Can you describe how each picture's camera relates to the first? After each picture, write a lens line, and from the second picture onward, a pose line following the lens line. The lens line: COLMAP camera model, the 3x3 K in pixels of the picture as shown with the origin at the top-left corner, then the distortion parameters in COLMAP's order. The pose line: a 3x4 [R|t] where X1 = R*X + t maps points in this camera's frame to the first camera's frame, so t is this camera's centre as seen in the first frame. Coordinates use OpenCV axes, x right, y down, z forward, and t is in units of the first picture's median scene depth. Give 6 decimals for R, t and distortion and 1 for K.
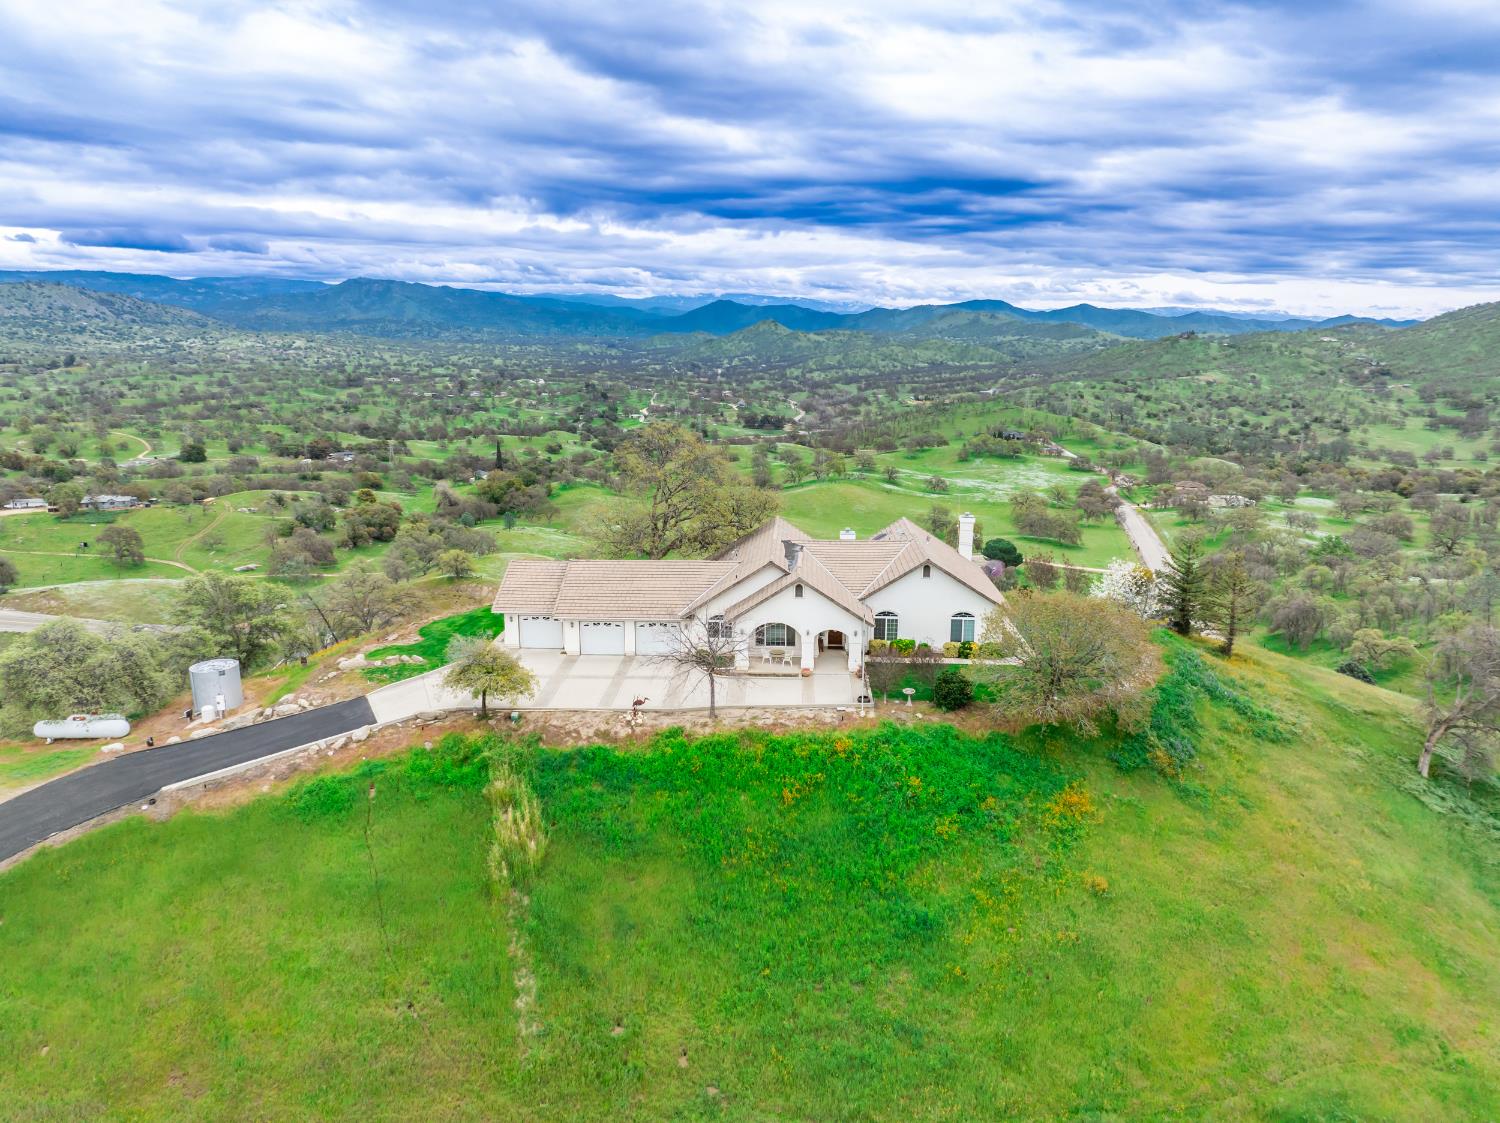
lens RADIAL K [[1057.0, 0, 752.5], [0, 1057.0, 564.8], [0, 0, 1]] dist [-0.034008, -0.004160]
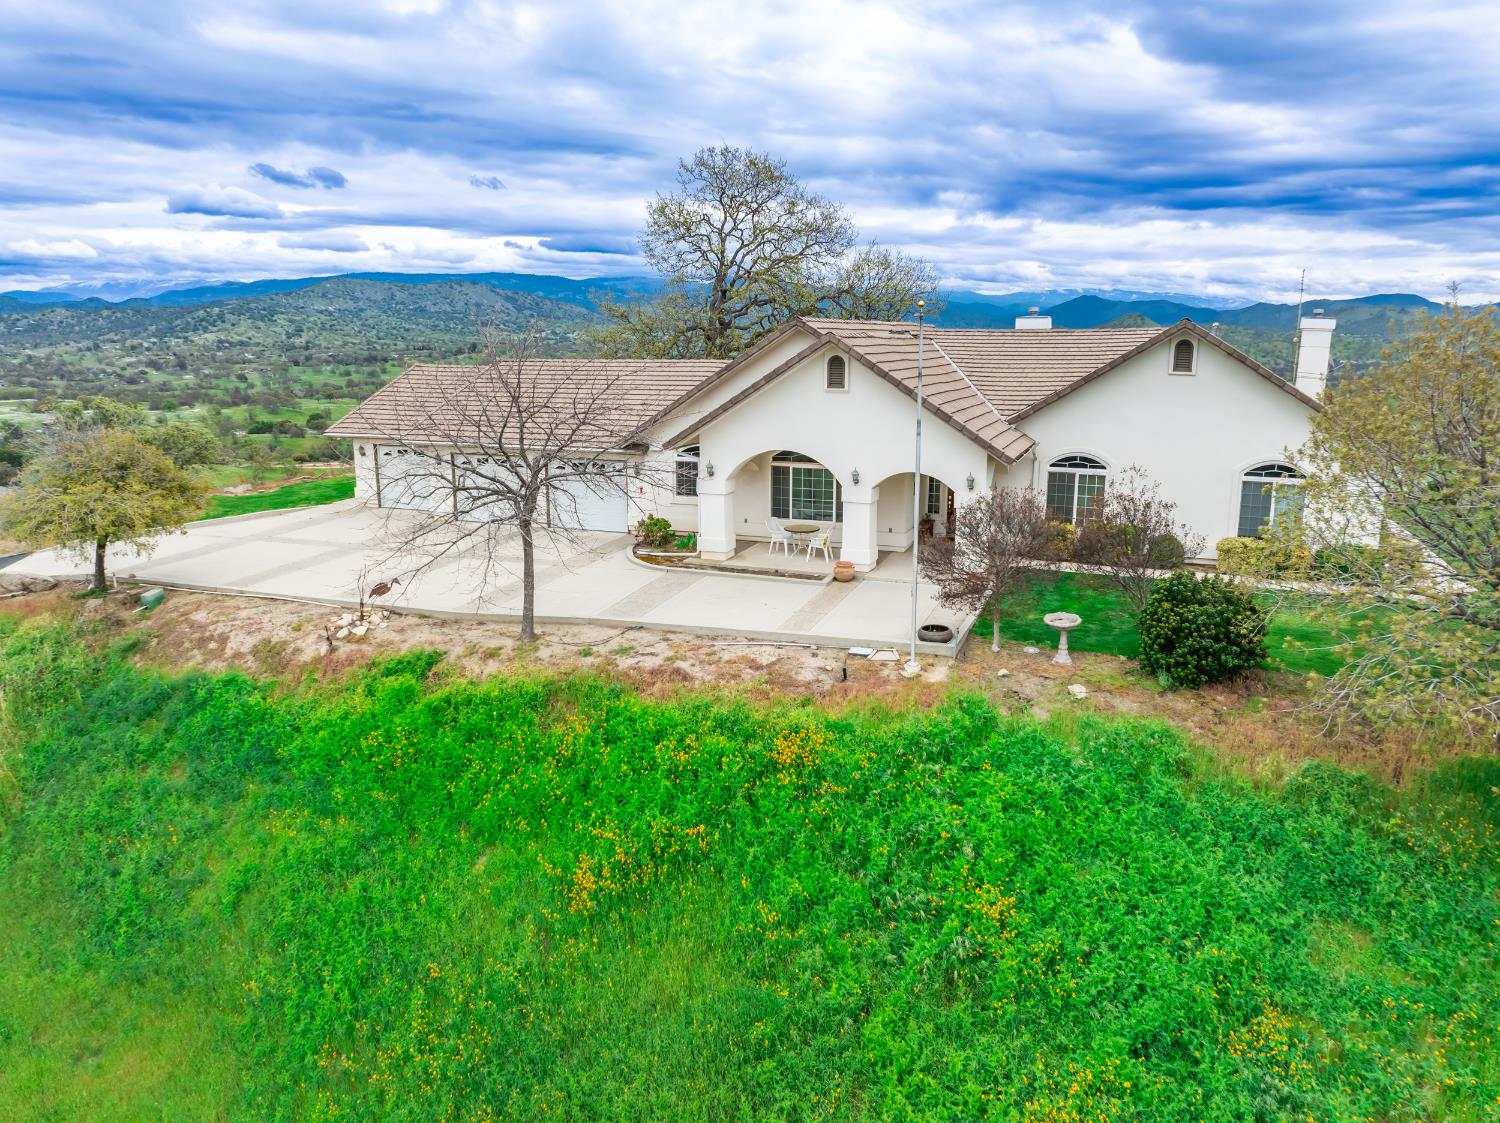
lens RADIAL K [[1057.0, 0, 755.8], [0, 1057.0, 564.0], [0, 0, 1]] dist [-0.034008, -0.004160]
pose [[0.947153, 0.068734, -0.313331, 0.068057], [-0.068813, 0.997571, 0.010822, 0.044557], [0.313314, 0.011311, 0.949582, 0.273806]]
